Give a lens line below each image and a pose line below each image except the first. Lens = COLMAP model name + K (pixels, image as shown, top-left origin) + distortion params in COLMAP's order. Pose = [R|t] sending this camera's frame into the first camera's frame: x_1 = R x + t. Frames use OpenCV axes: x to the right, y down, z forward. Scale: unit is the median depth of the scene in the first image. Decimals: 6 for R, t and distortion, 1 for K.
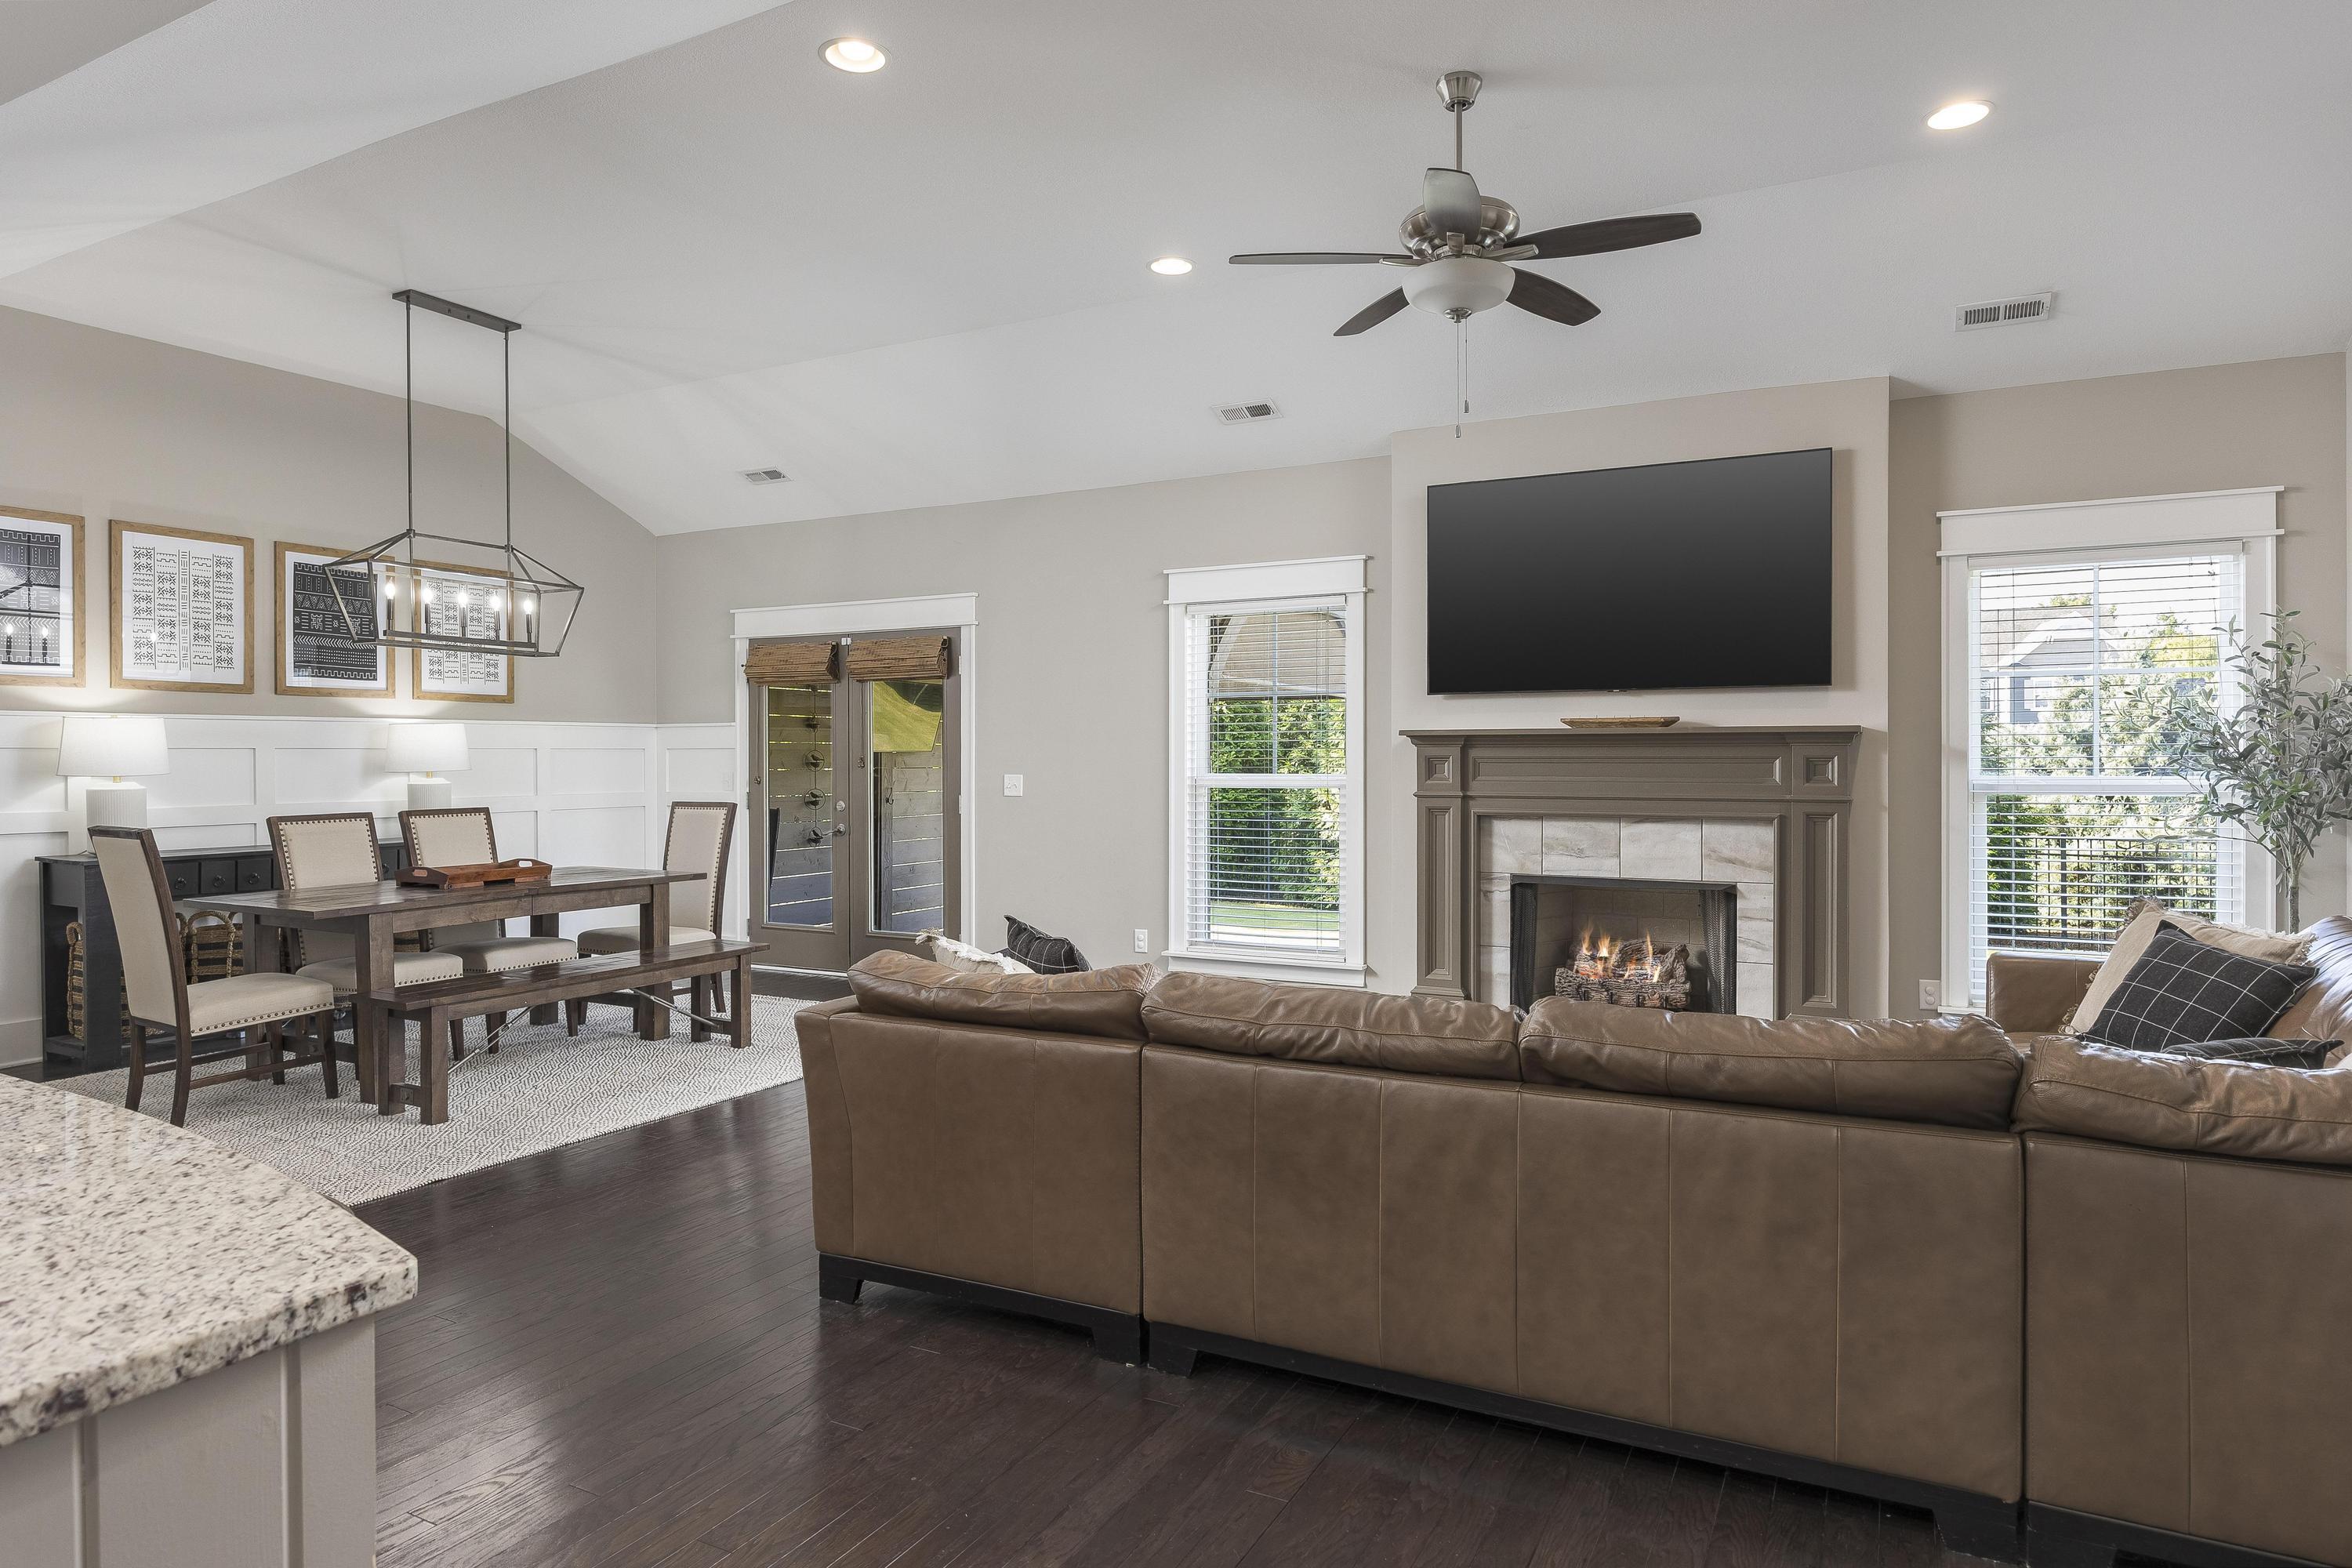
lens RADIAL K [[1371.8, 0, 1160.0], [0, 1371.8, 767.2], [0, 0, 1]] dist [-0.006781, -0.000895]
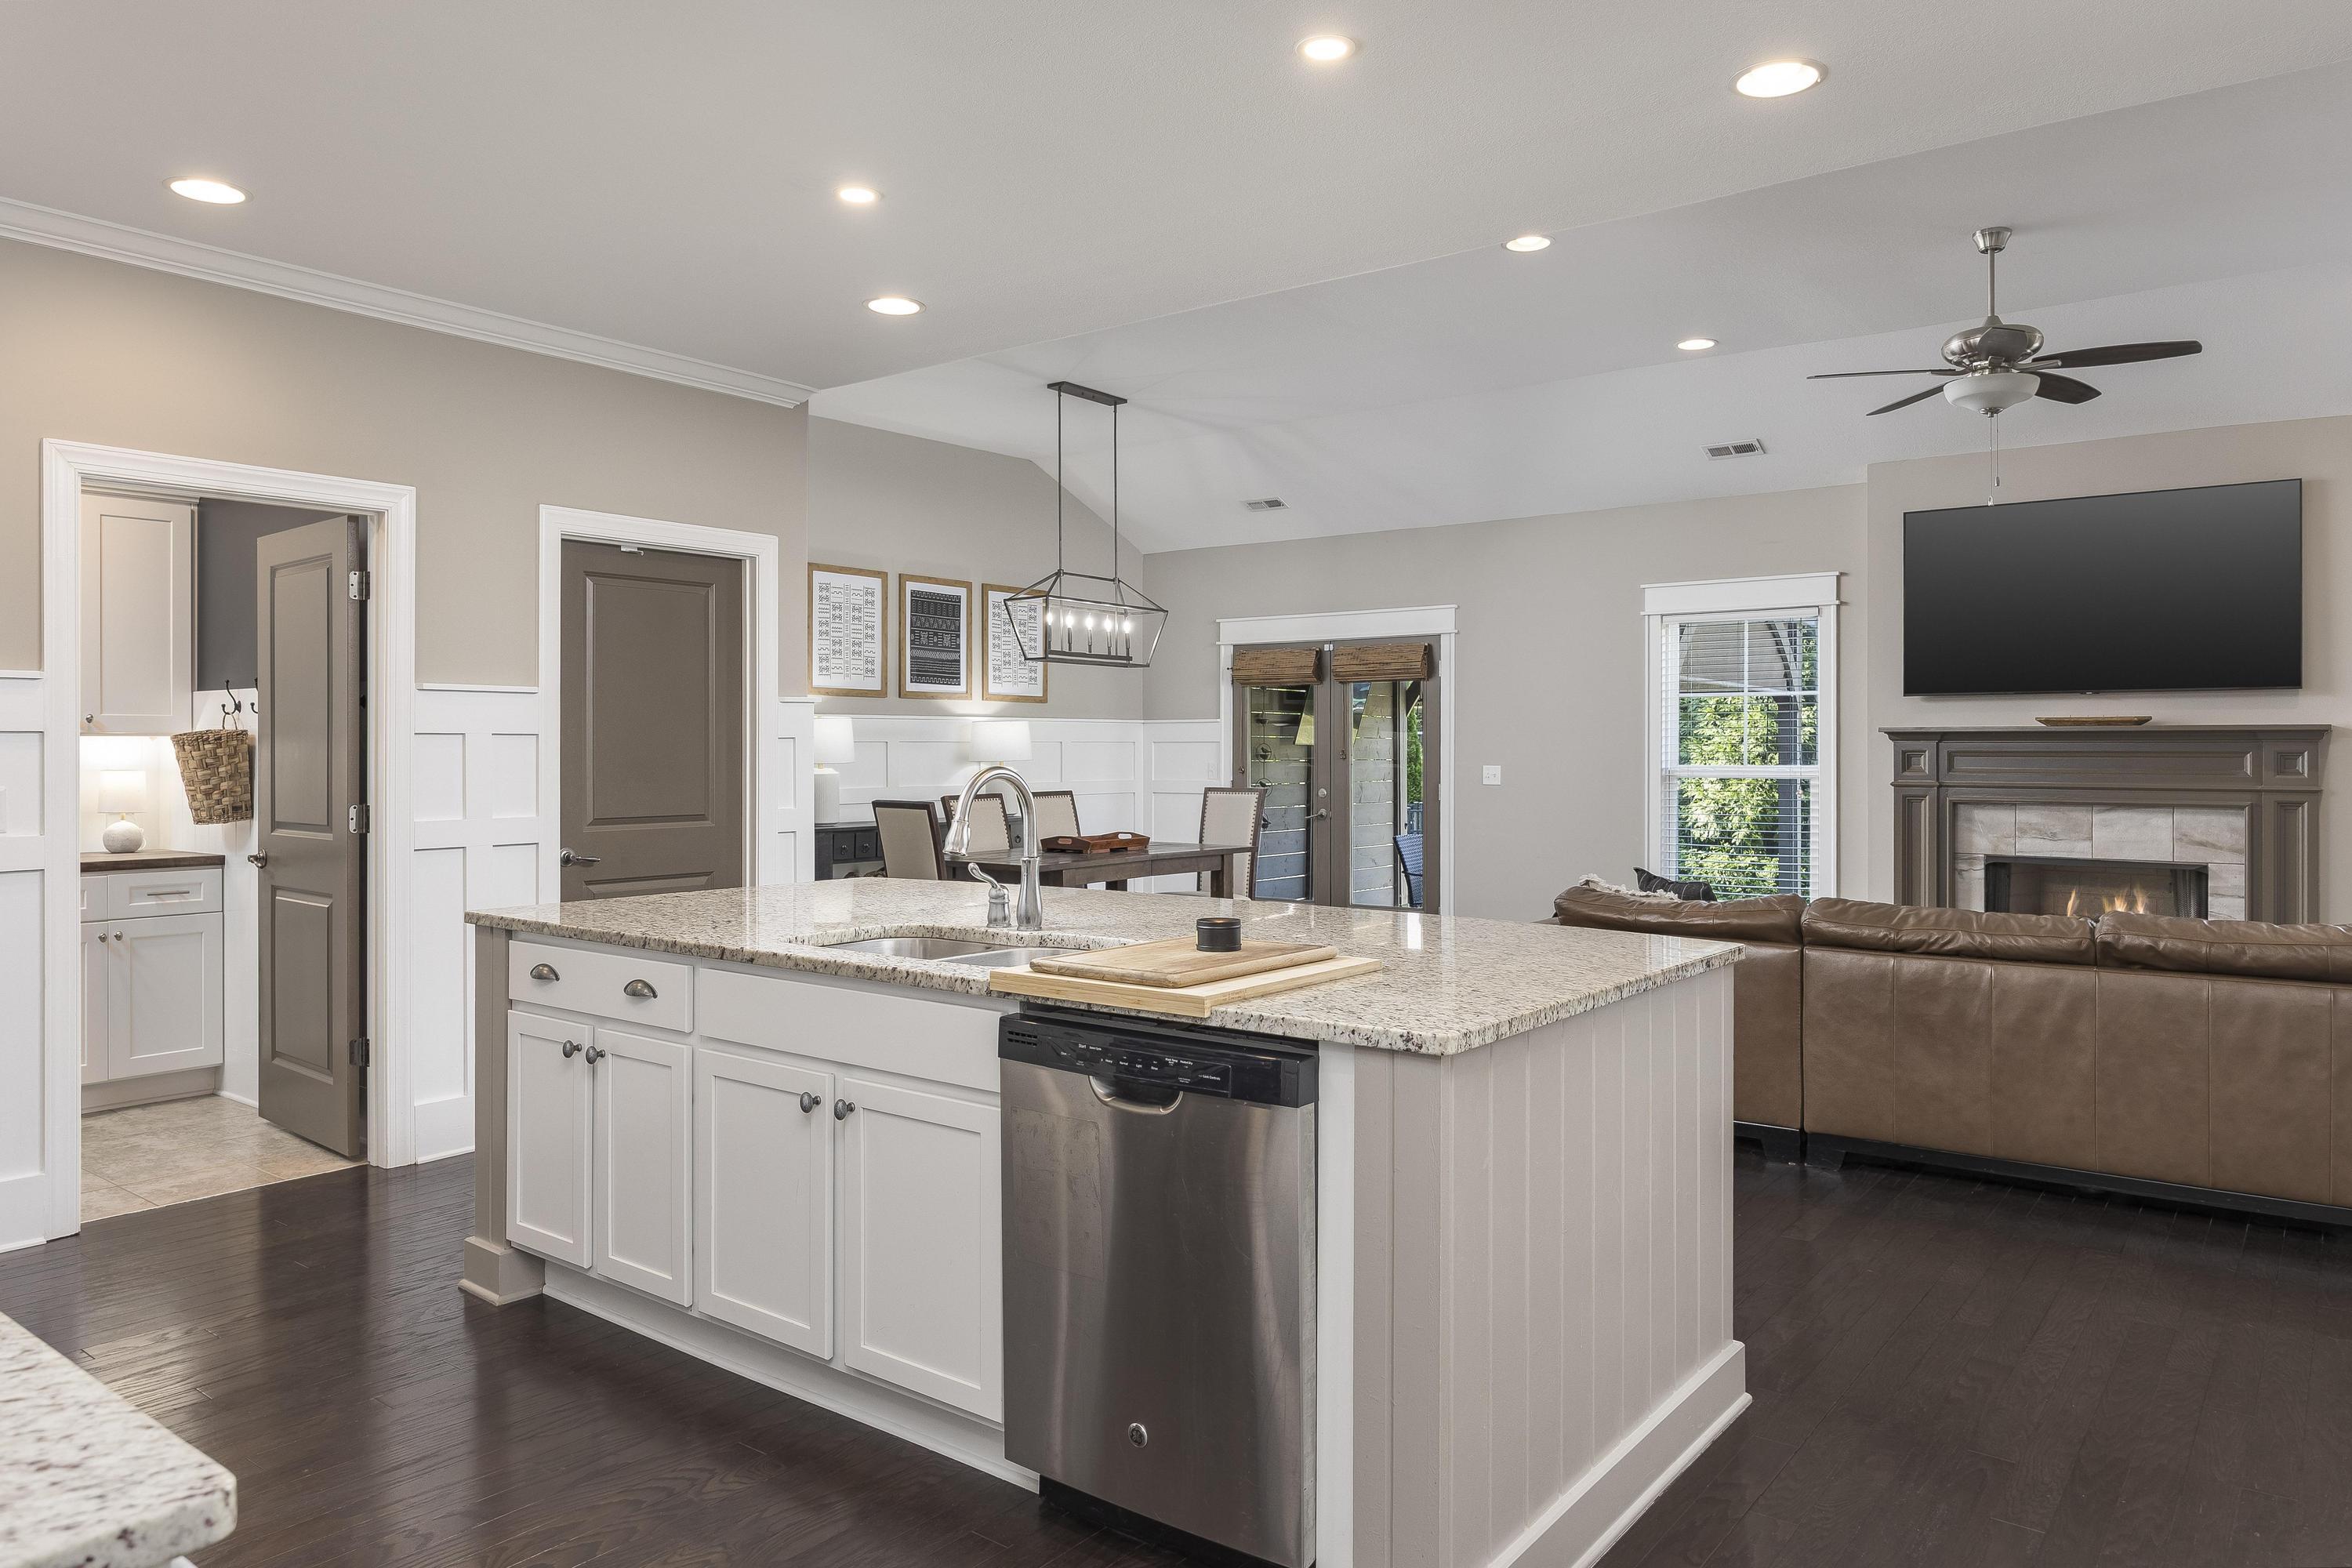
lens RADIAL K [[1545.2, 0, 1165.6], [0, 1545.2, 748.5], [0, 0, 1]] dist [-0.002512, 0.003785]
pose [[0.986713, 0.002360, -0.162459, -0.204652], [-0.003678, 0.999963, -0.007812, 0.002566], [0.162434, 0.008306, 0.986684, -0.368671]]
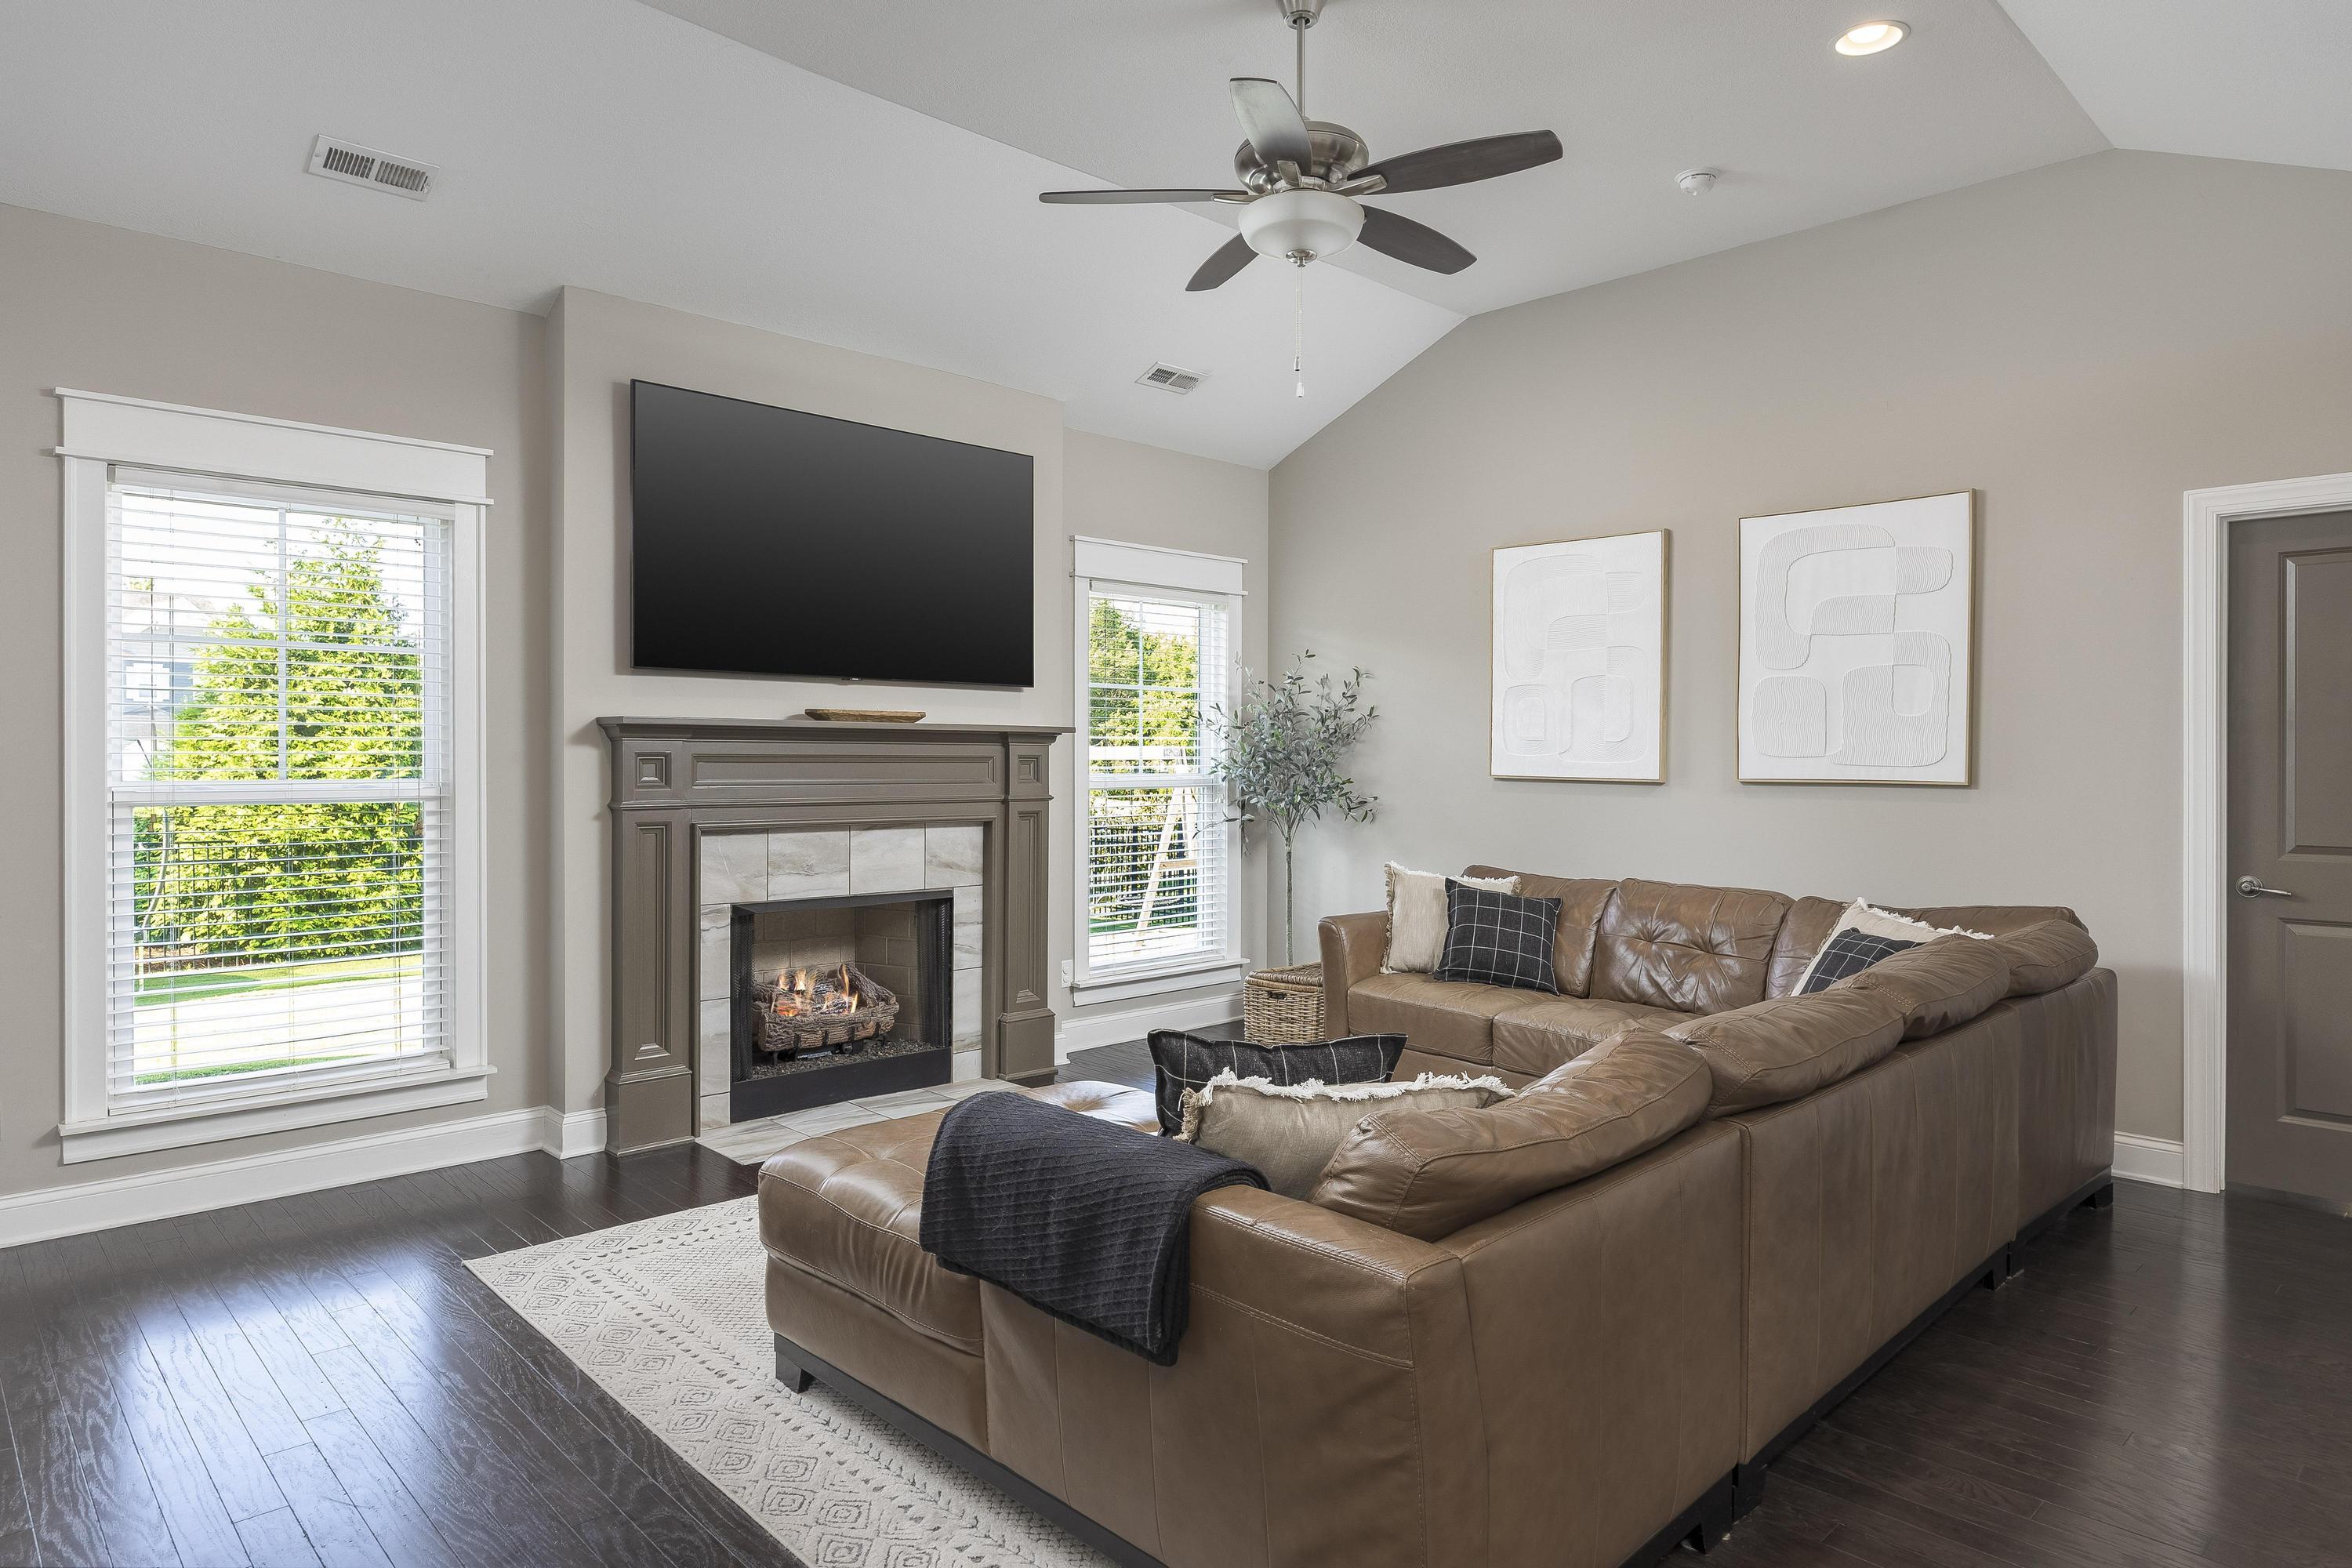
lens RADIAL K [[1371.8, 0, 1161.3], [0, 1371.8, 778.1], [0, 0, 1]] dist [-0.006781, -0.000895]
pose [[0.325681, -0.008297, 0.945443, -0.405578], [0.009378, 0.999941, 0.005545, 0.003680], [-0.945433, 0.007061, 0.325740, 0.511009]]
